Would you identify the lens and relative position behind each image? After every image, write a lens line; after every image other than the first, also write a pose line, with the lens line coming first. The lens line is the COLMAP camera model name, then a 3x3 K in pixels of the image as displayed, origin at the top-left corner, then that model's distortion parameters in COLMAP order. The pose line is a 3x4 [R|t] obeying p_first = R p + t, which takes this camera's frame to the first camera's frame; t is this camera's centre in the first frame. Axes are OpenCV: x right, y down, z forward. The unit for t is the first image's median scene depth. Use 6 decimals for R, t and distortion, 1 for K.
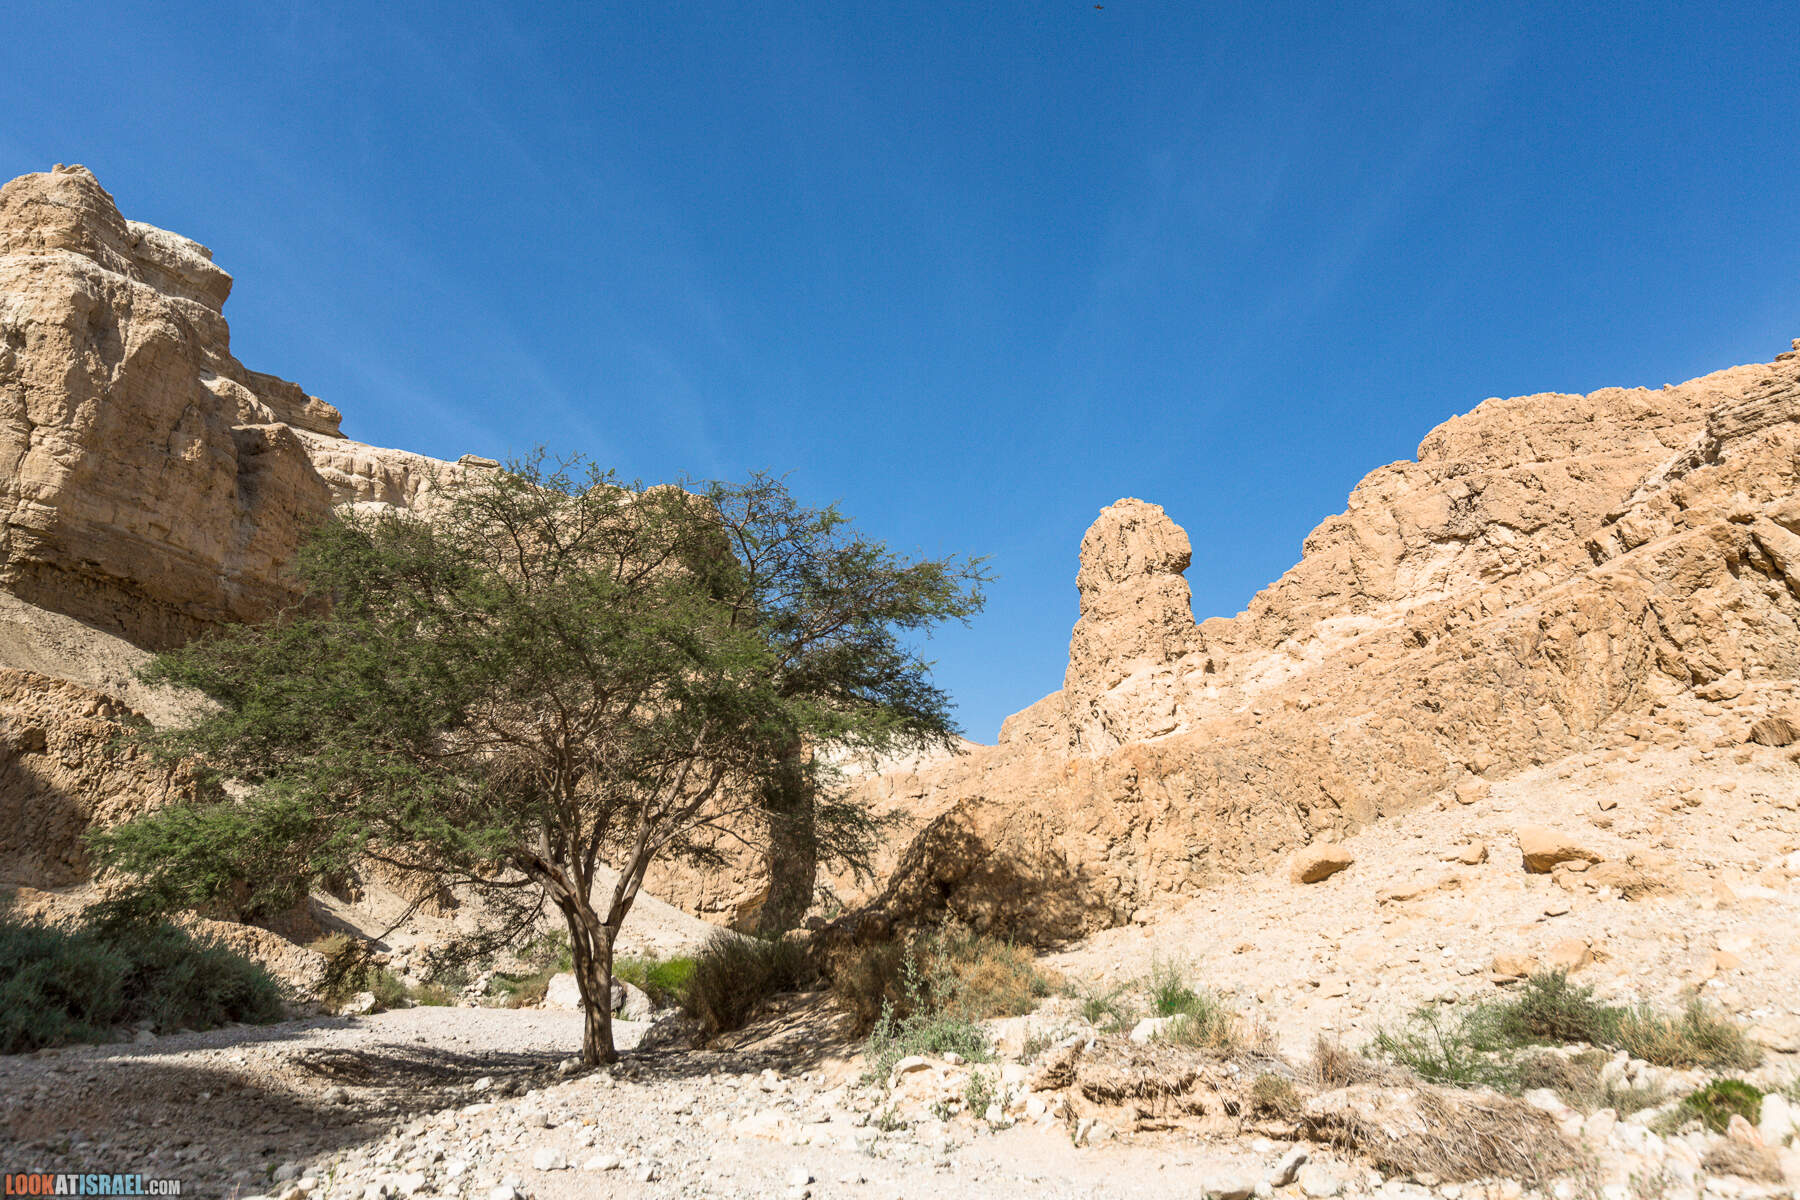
lens RADIAL K [[1294.9, 0, 900.0], [0, 1294.9, 600.0], [0, 0, 1]] dist [-0.002277, -0.000229]
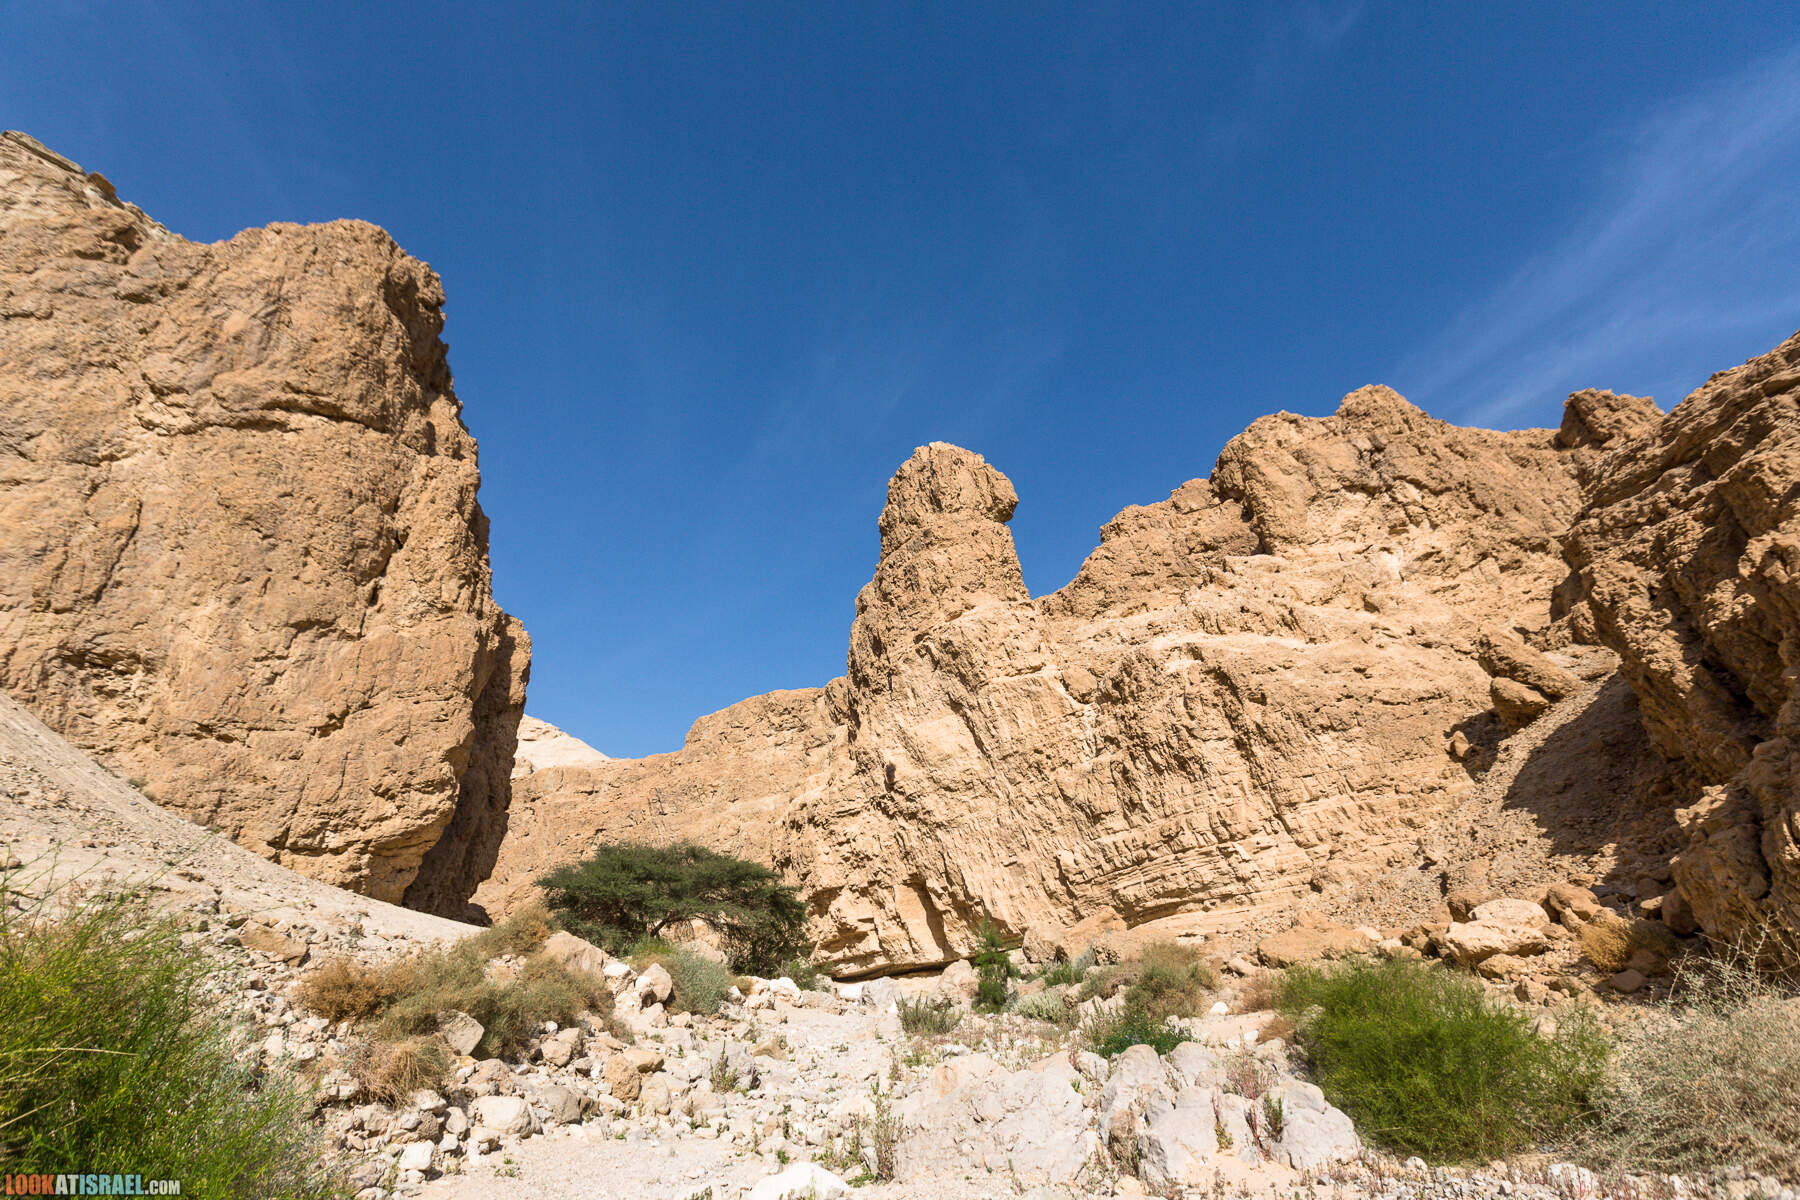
lens RADIAL K [[853.2, 0, 897.7], [0, 853.2, 639.9], [0, 0, 1]] dist [0.001123, 0.000124]
pose [[0.907402, 0.160516, 0.388402, -0.071202], [-0.121775, 0.984962, -0.122561, 0.149888], [-0.402234, 0.063915, 0.913303, 0.528424]]
